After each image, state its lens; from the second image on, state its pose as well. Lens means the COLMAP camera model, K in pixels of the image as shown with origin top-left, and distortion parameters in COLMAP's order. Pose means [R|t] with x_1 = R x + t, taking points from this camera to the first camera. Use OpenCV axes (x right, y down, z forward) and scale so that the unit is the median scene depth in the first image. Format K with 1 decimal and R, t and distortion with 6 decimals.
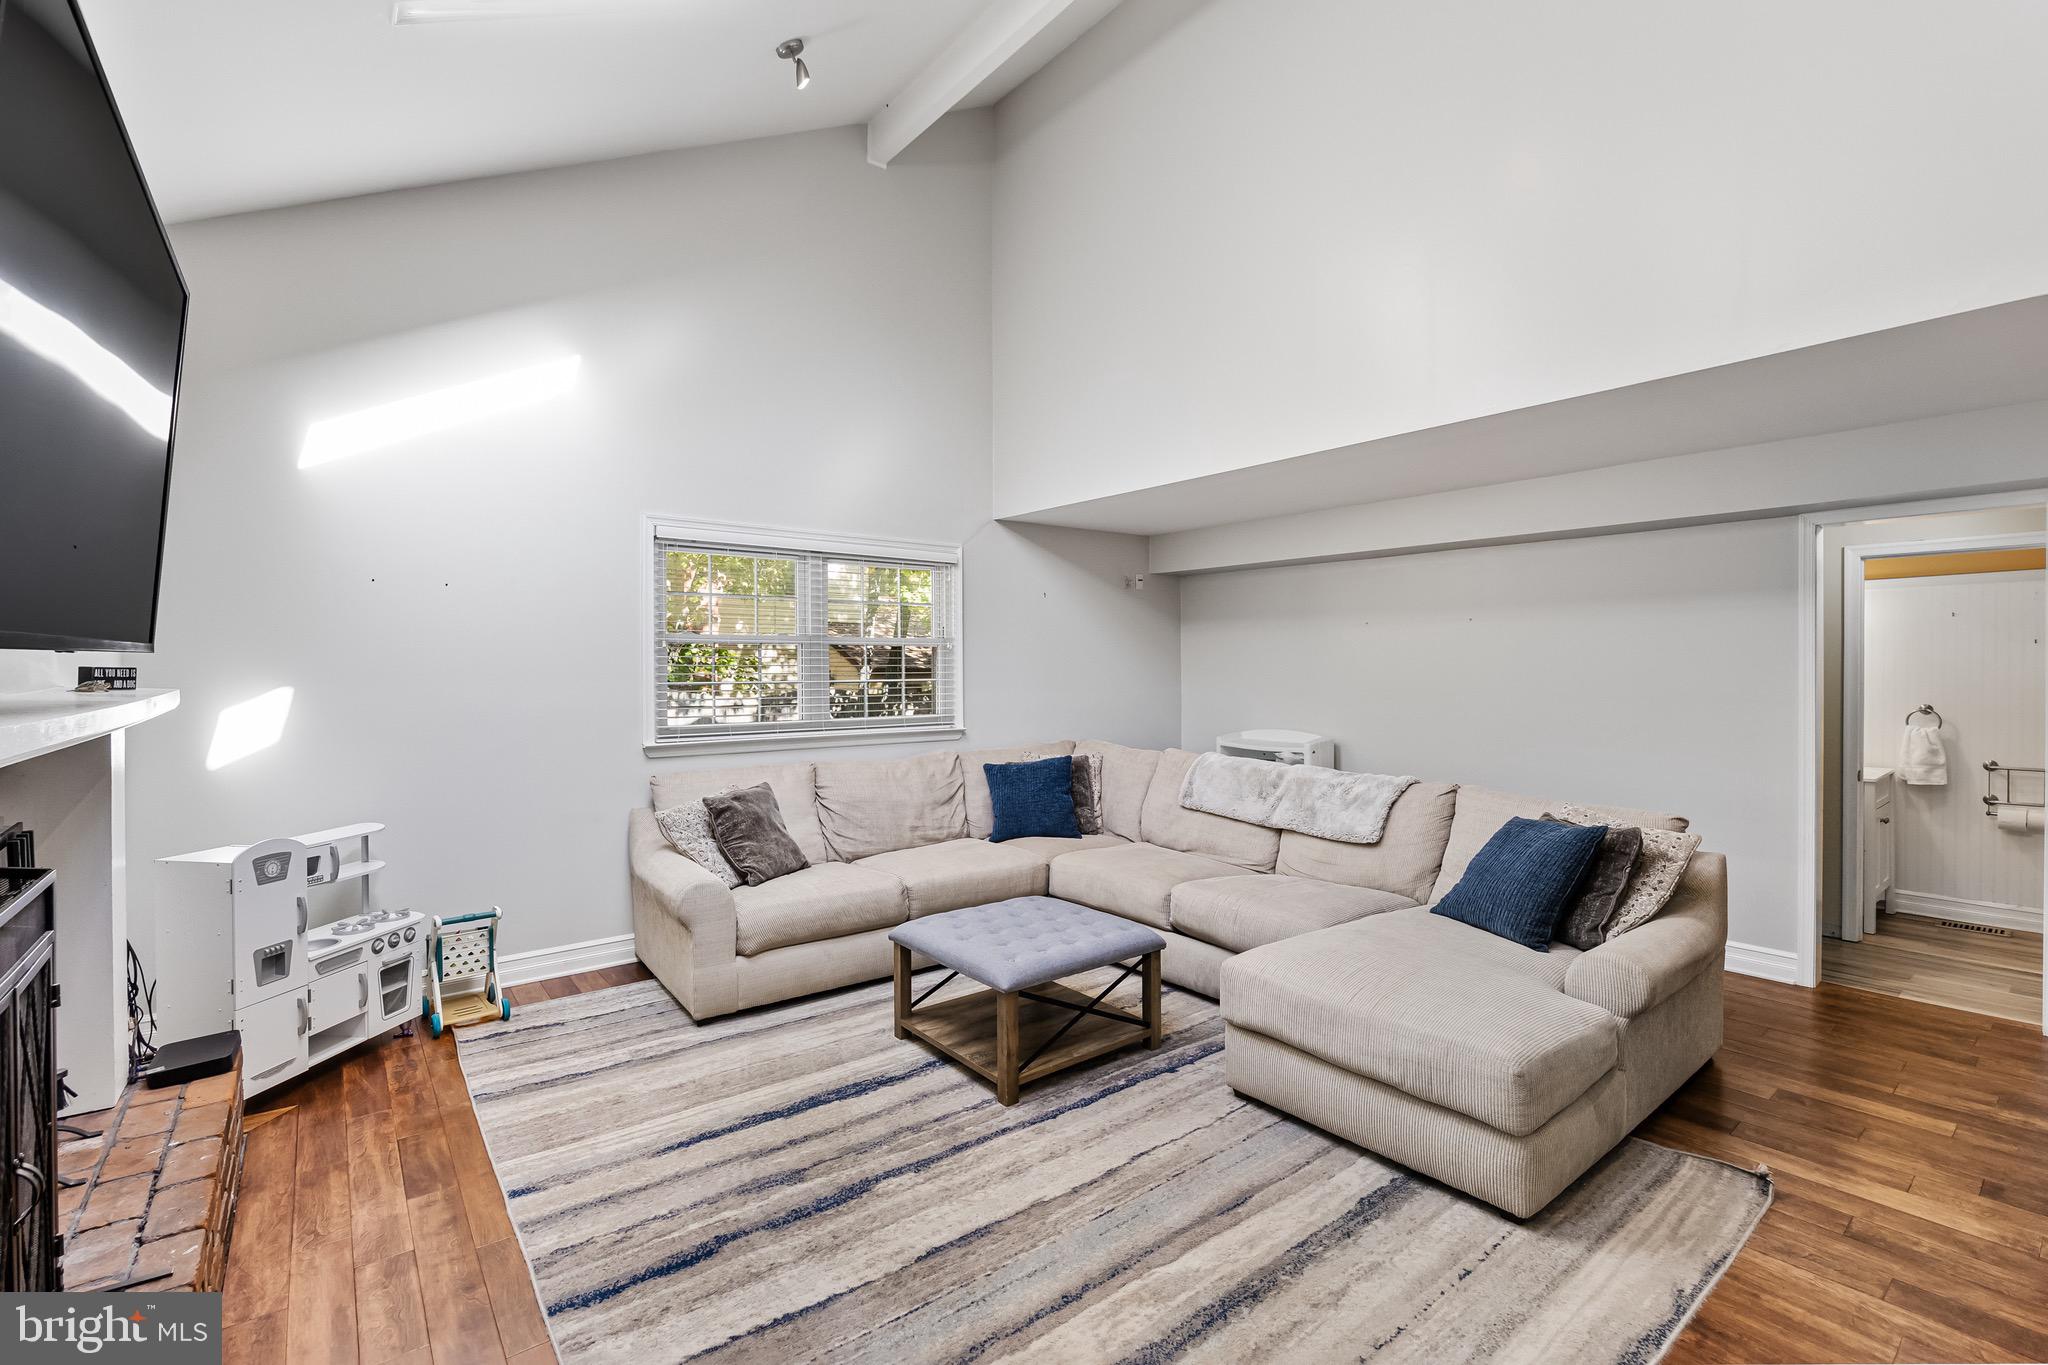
lens RADIAL K [[921.2, 0, 1024.0], [0, 921.2, 682.5], [0, 0, 1]] dist [-0.001474, -0.000445]
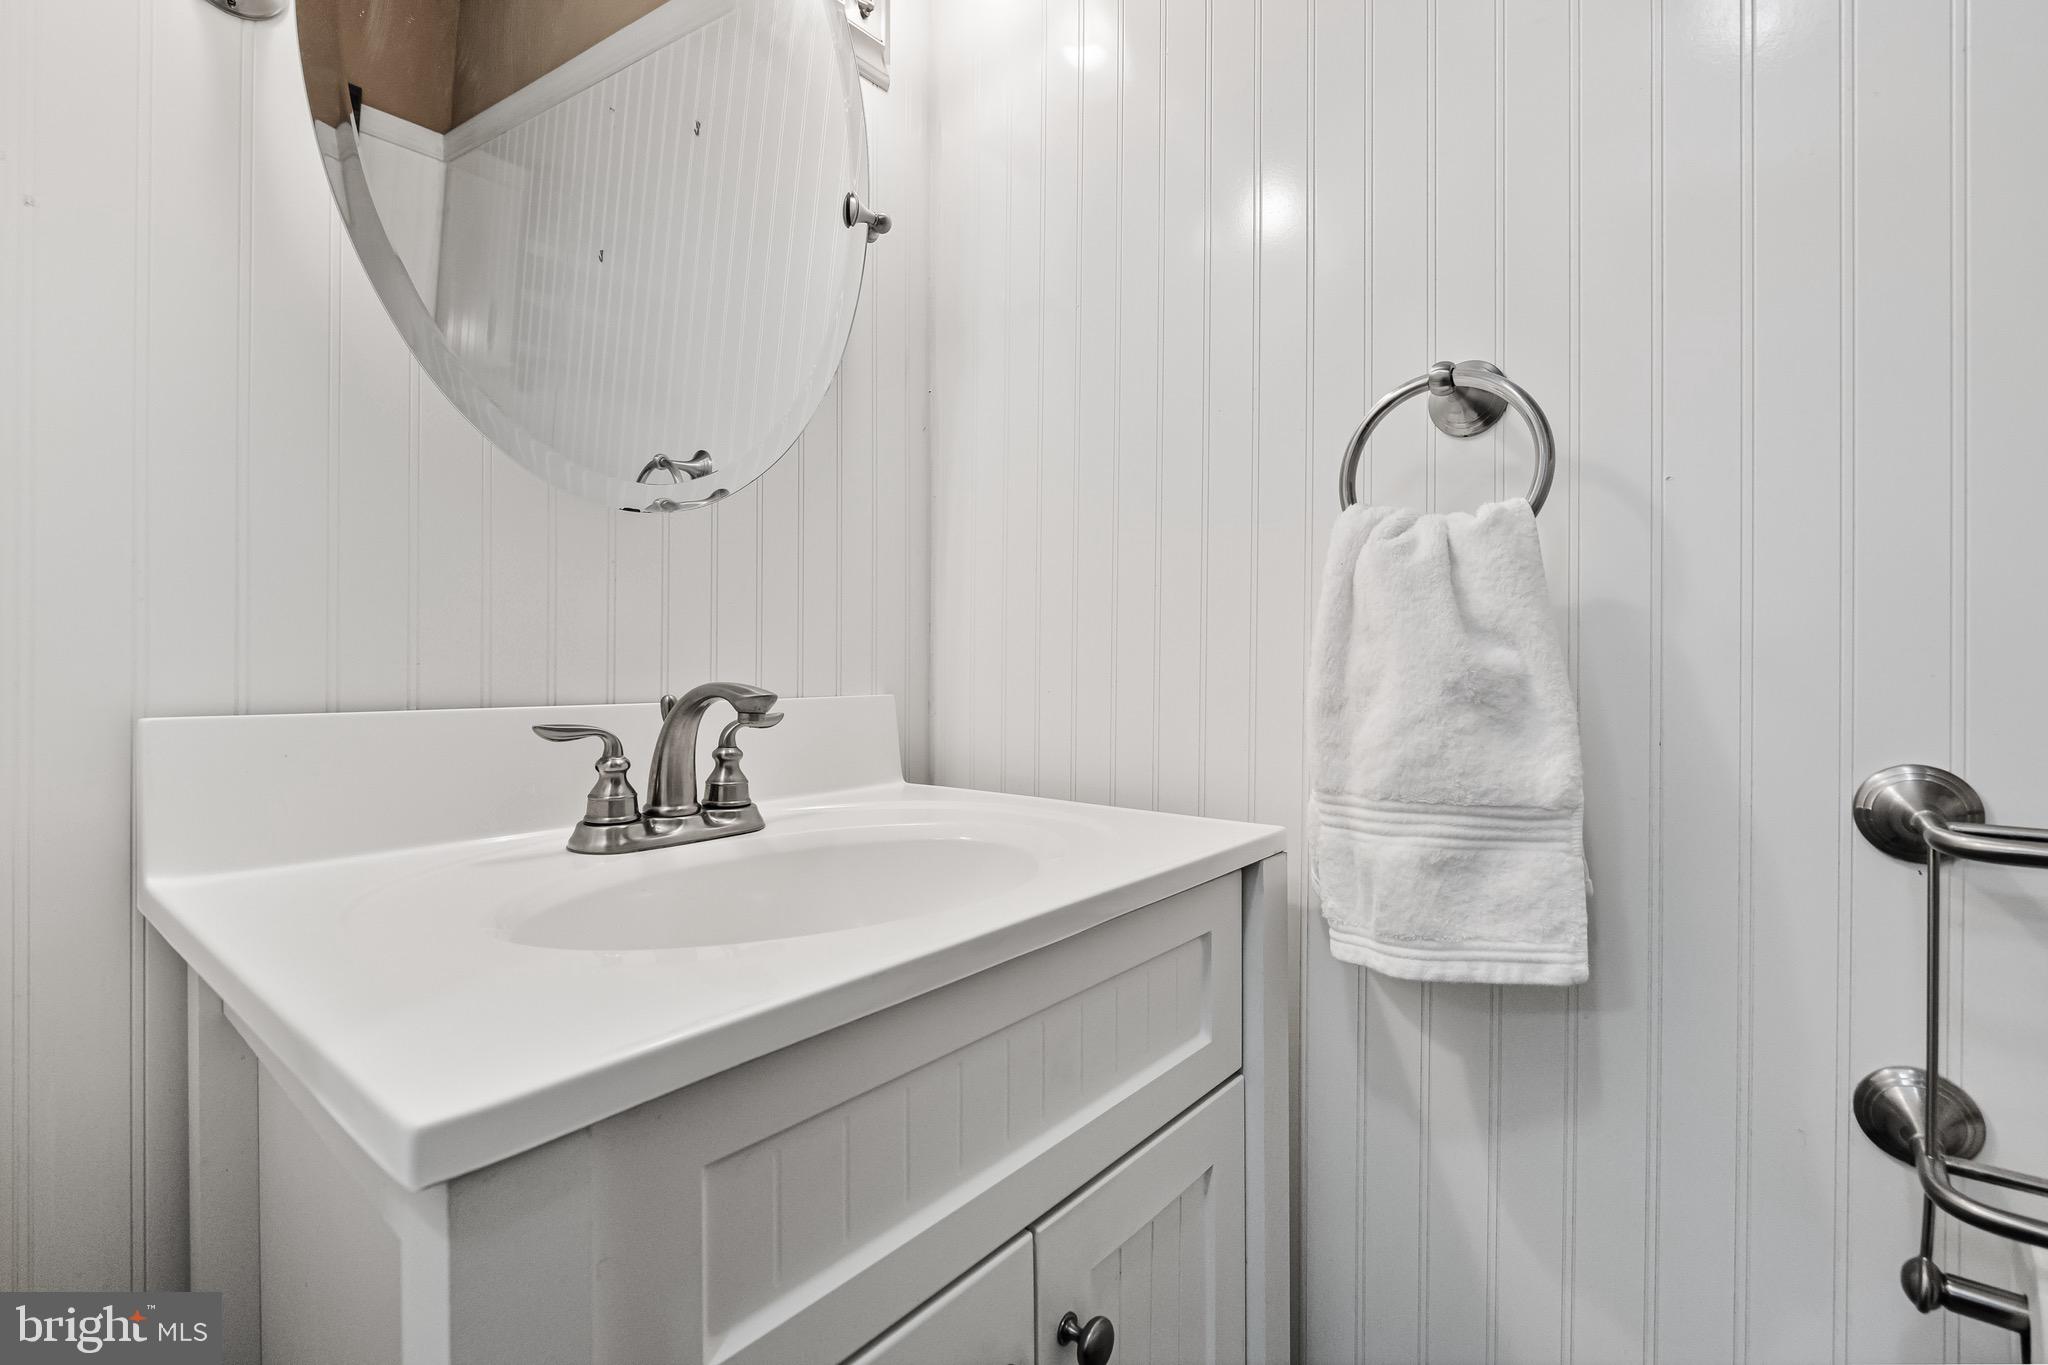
lens RADIAL K [[923.6, 0, 1024.0], [0, 923.6, 682.5], [0, 0, 1]] dist [0.000843, 0.000101]
pose [[0.976488, 0.003193, 0.215549, 0.903130], [-0.000446, 0.999918, -0.012793, 0.074718], [-0.215572, 0.012396, 0.976409, 0.894950]]
